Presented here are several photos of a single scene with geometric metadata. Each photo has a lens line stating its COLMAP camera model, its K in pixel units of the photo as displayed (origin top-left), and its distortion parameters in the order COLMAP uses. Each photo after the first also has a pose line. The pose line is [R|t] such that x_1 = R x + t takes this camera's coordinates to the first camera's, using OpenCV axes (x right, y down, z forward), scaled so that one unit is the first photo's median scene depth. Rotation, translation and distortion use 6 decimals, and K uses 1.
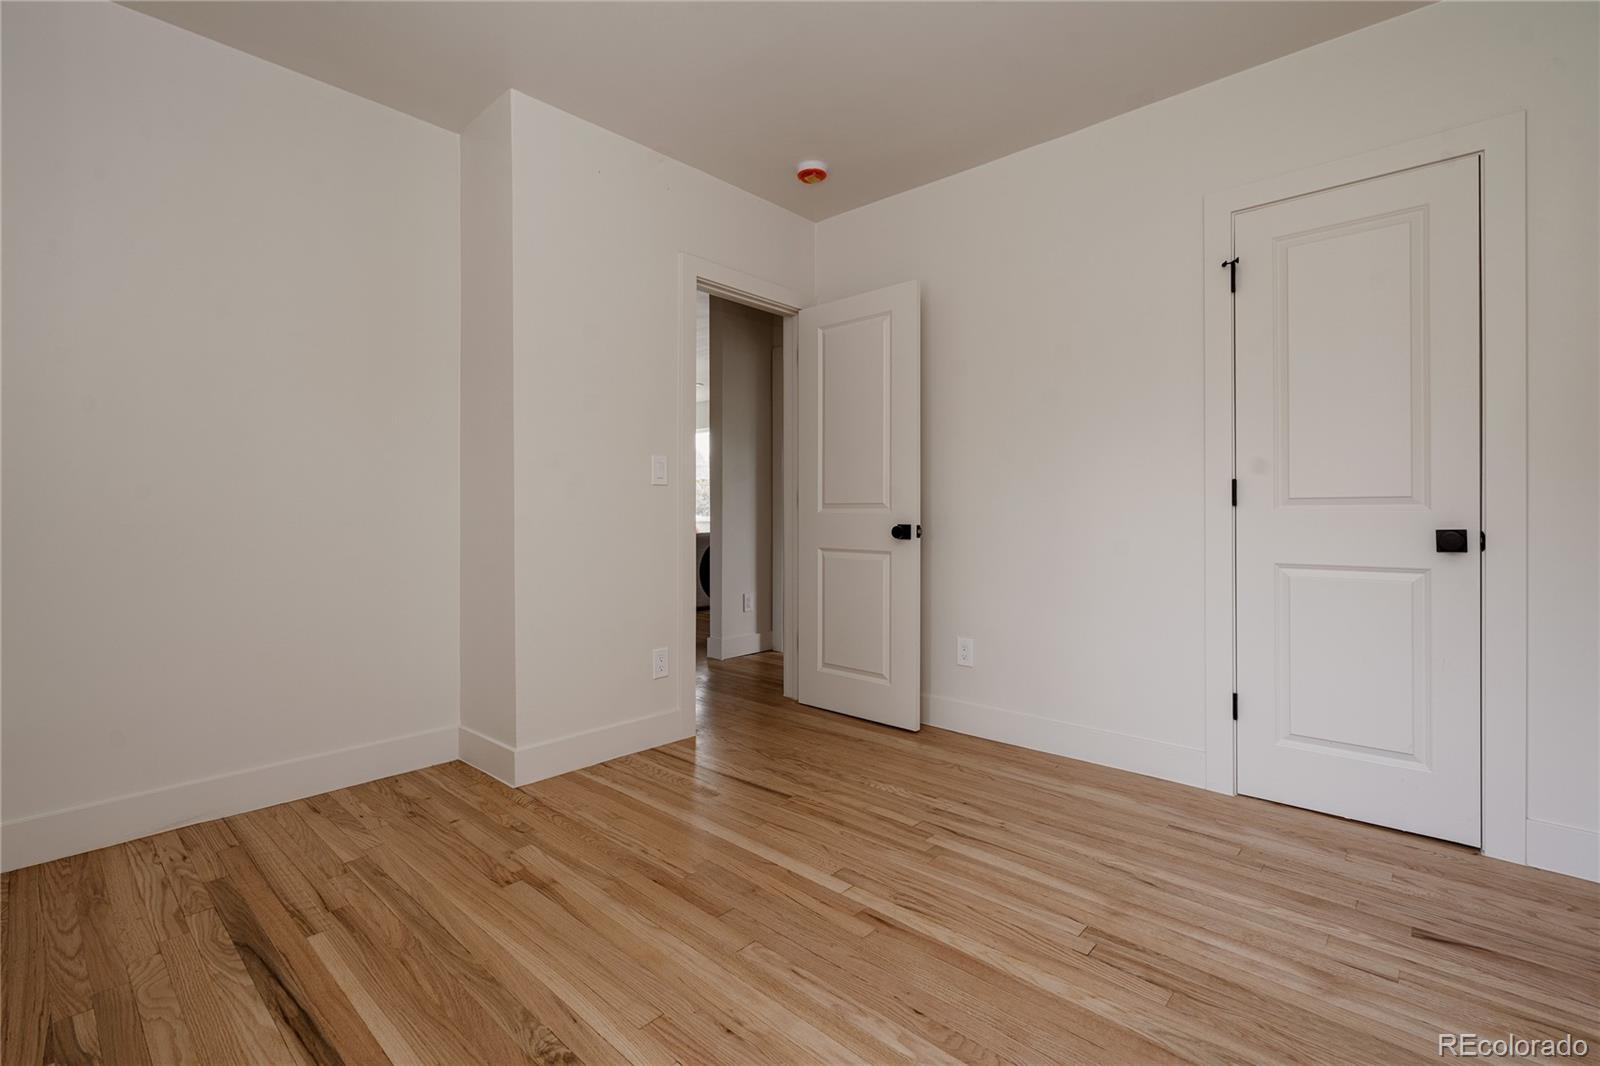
lens RADIAL K [[726.7, 0, 800.1], [0, 726.7, 520.6], [0, 0, 1]] dist [0.000060, 0.000114]
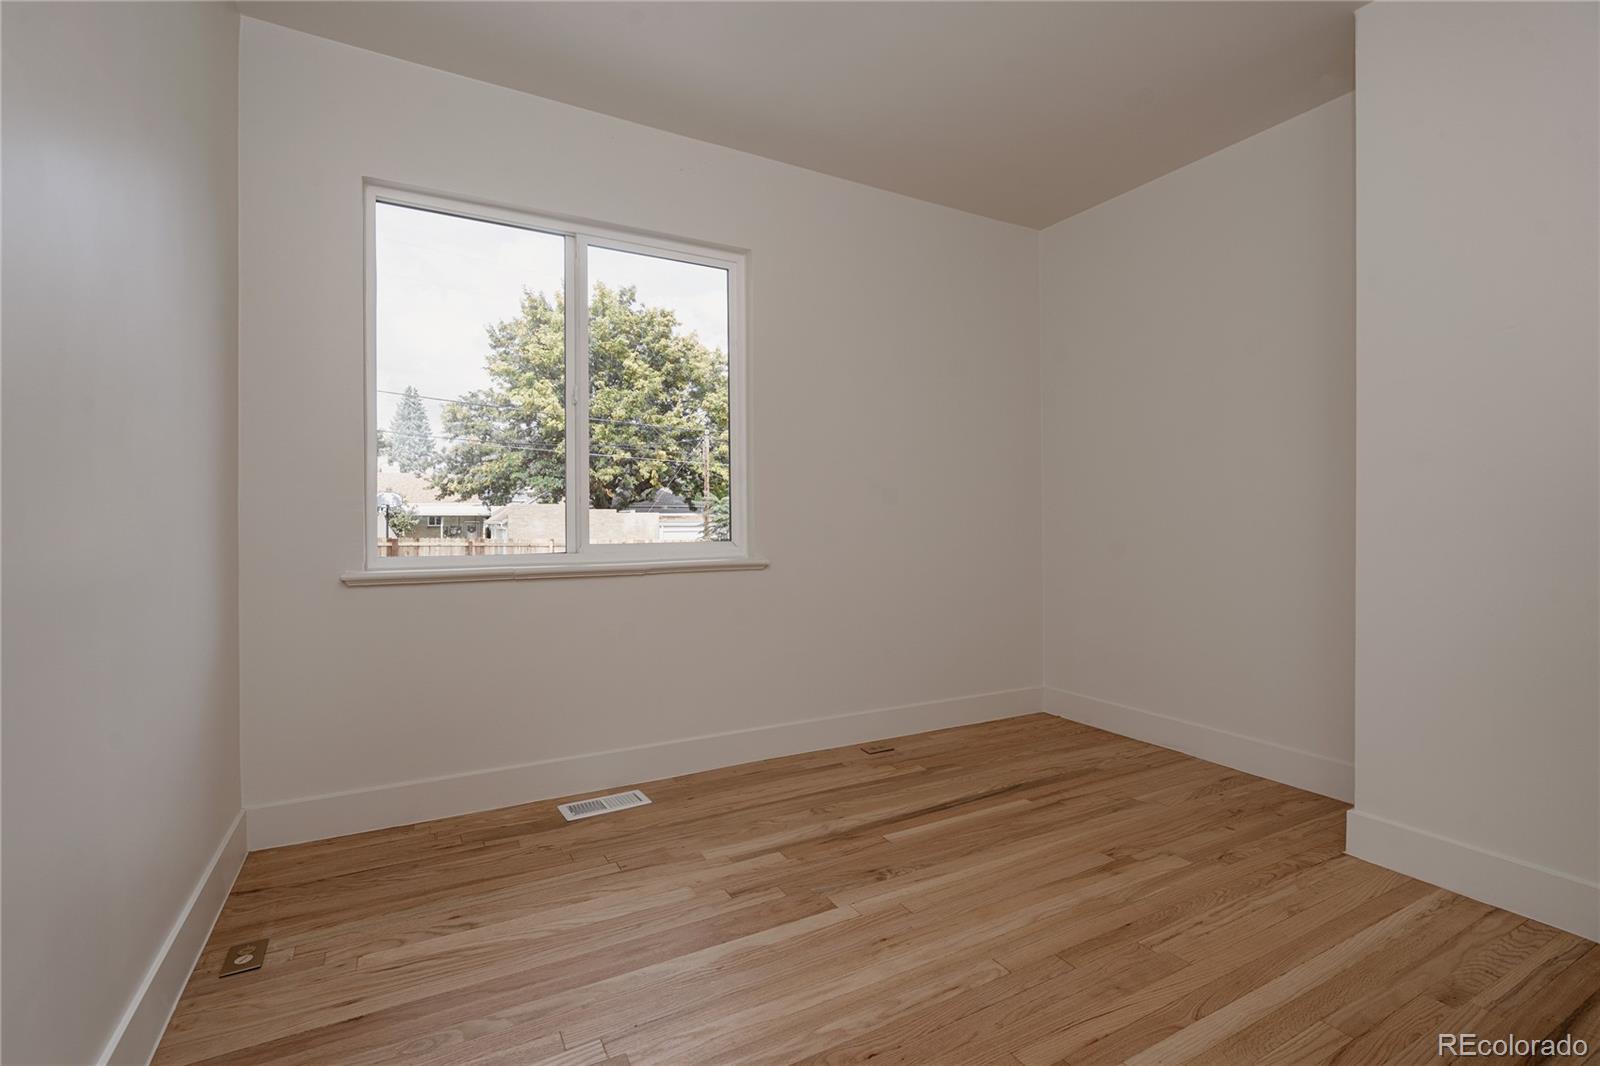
lens RADIAL K [[726.7, 0, 801.0], [0, 726.7, 527.2], [0, 0, 1]] dist [0.000060, 0.000114]
pose [[-0.324581, 0.009731, -0.945808, 0.770299], [-0.013442, 0.999799, 0.014899, -0.016070], [0.945762, 0.017550, -0.324385, 0.862224]]
